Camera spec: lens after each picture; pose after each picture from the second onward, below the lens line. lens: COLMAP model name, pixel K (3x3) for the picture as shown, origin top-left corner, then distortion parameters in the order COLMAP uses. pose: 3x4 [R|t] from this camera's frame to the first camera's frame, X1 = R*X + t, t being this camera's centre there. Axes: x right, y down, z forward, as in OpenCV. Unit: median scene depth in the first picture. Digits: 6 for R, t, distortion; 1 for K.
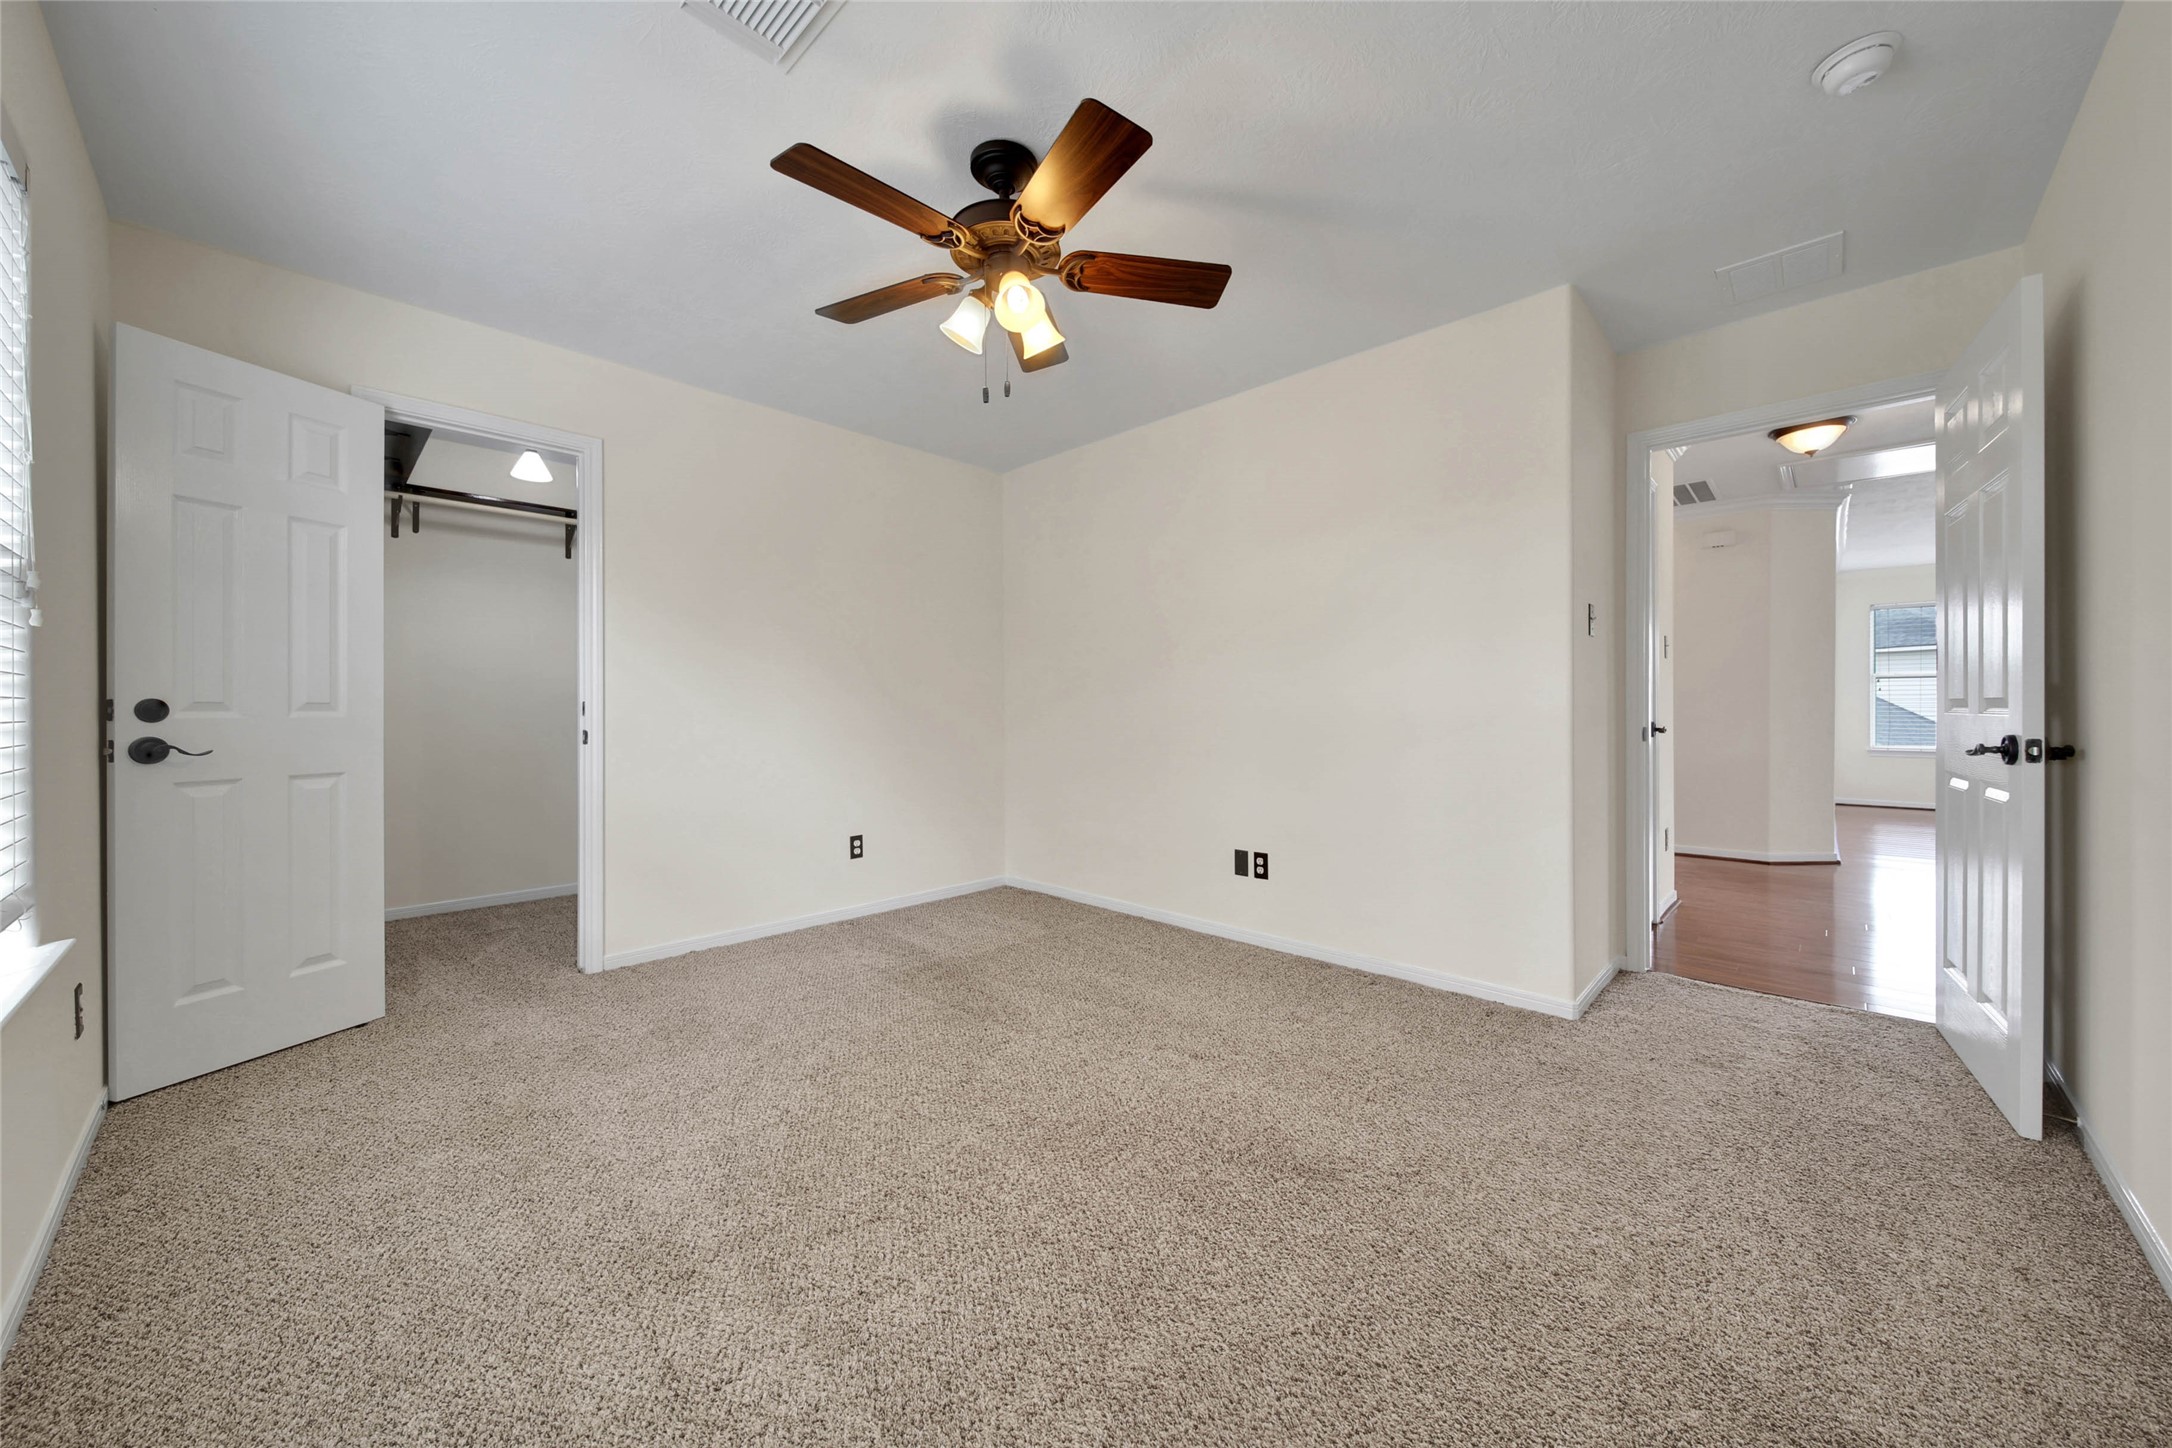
lens RADIAL K [[789.7, 0, 1083.9], [0, 789.7, 715.9], [0, 0, 1]] dist [0.001113, -0.001366]
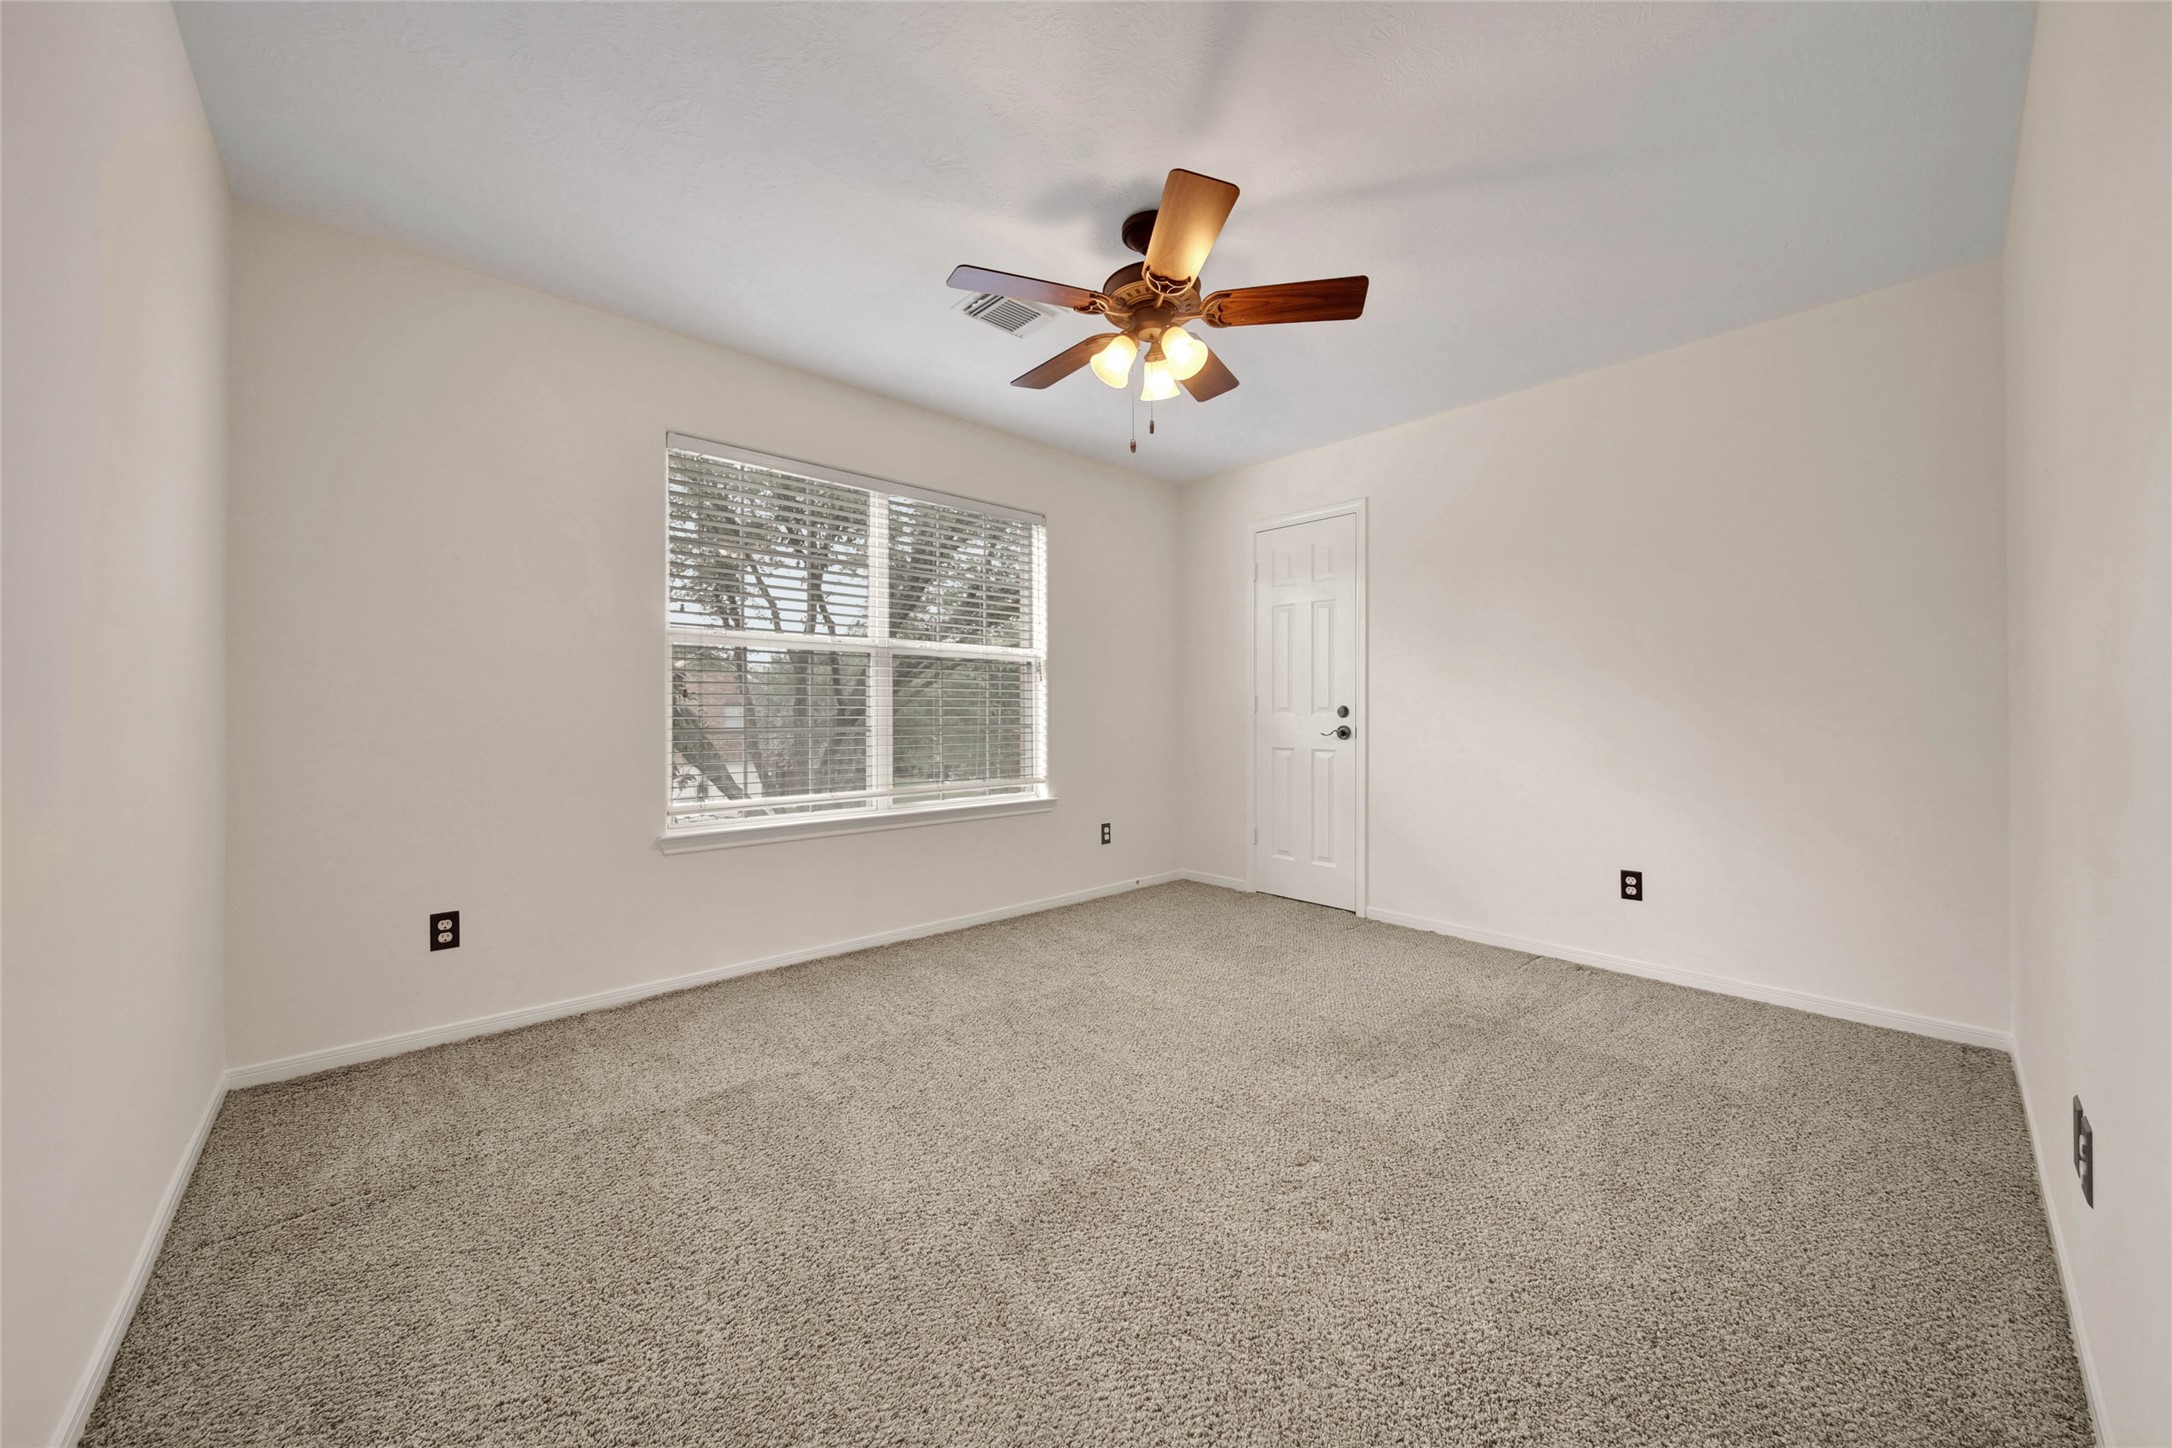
lens RADIAL K [[768.4, 0, 1083.9], [0, 768.4, 718.3], [0, 0, 1]] dist [0.000830, -0.001512]
pose [[-0.074168, 0.008687, -0.997208, 0.670755], [-0.004643, 0.999948, 0.009056, -0.006494], [0.997235, 0.005302, -0.074123, 0.660256]]
